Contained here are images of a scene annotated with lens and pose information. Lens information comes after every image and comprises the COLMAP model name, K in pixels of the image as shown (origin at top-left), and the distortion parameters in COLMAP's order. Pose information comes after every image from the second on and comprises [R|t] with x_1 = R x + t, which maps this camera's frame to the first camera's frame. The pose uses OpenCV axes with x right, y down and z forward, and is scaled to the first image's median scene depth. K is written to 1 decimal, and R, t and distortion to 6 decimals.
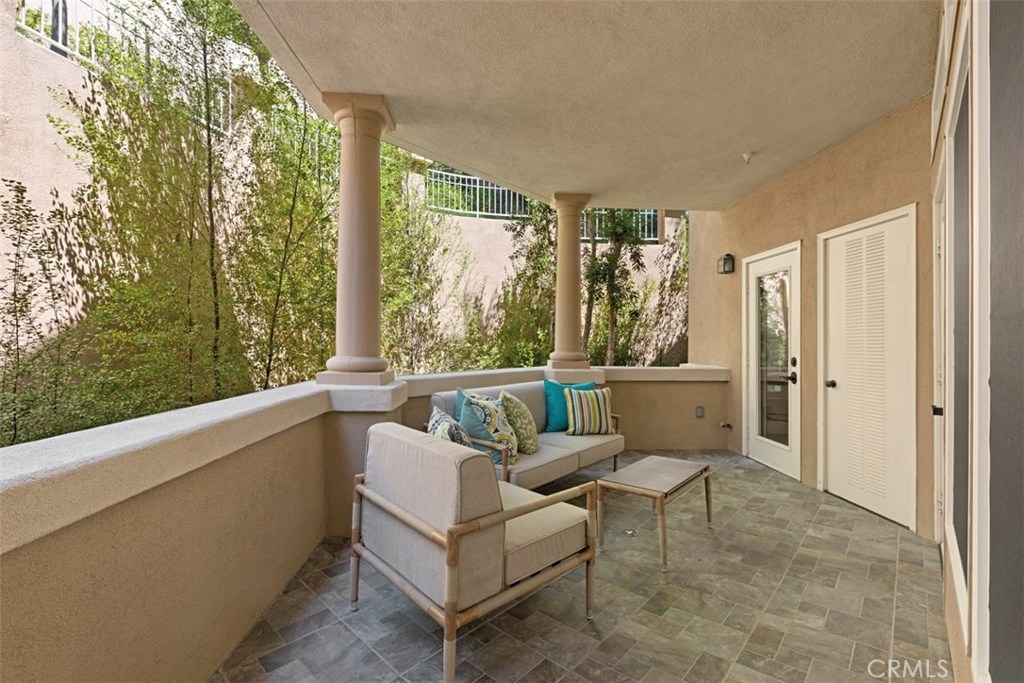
lens RADIAL K [[448.0, 0, 511.2], [0, 448.0, 343.0], [0, 0, 1]] dist [0.000208, 0.000425]
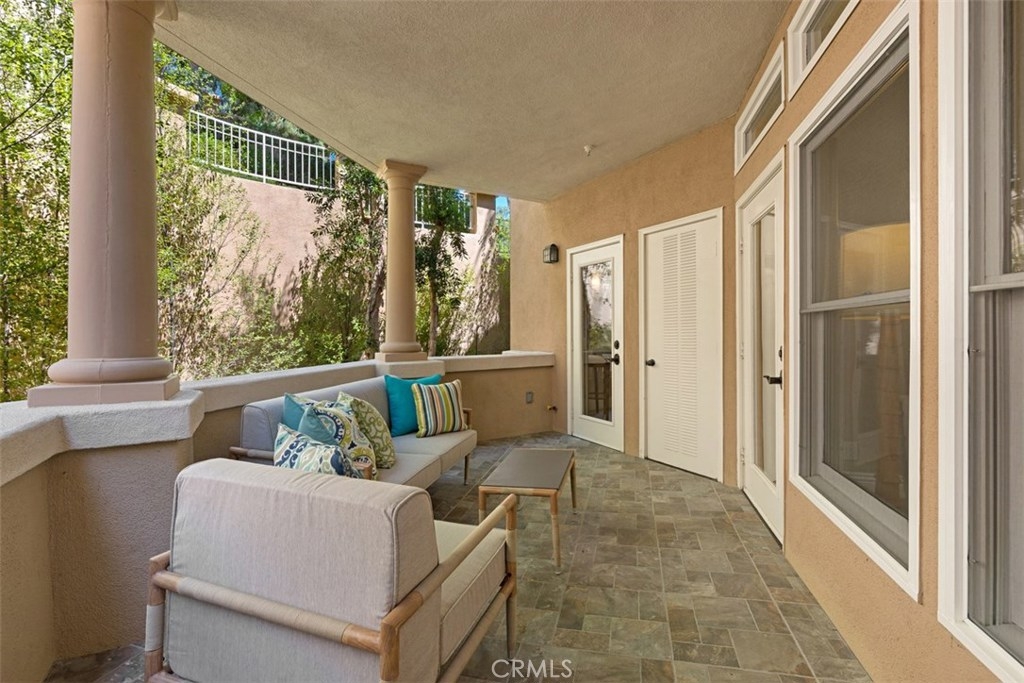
lens RADIAL K [[448.0, 0, 512.1], [0, 448.0, 331.2], [0, 0, 1]] dist [0.000208, 0.000425]
pose [[0.889729, -0.019192, 0.456086, -0.105006], [0.022431, 0.999747, -0.001688, 0.005247], [-0.455938, 0.011733, 0.889934, 0.143643]]
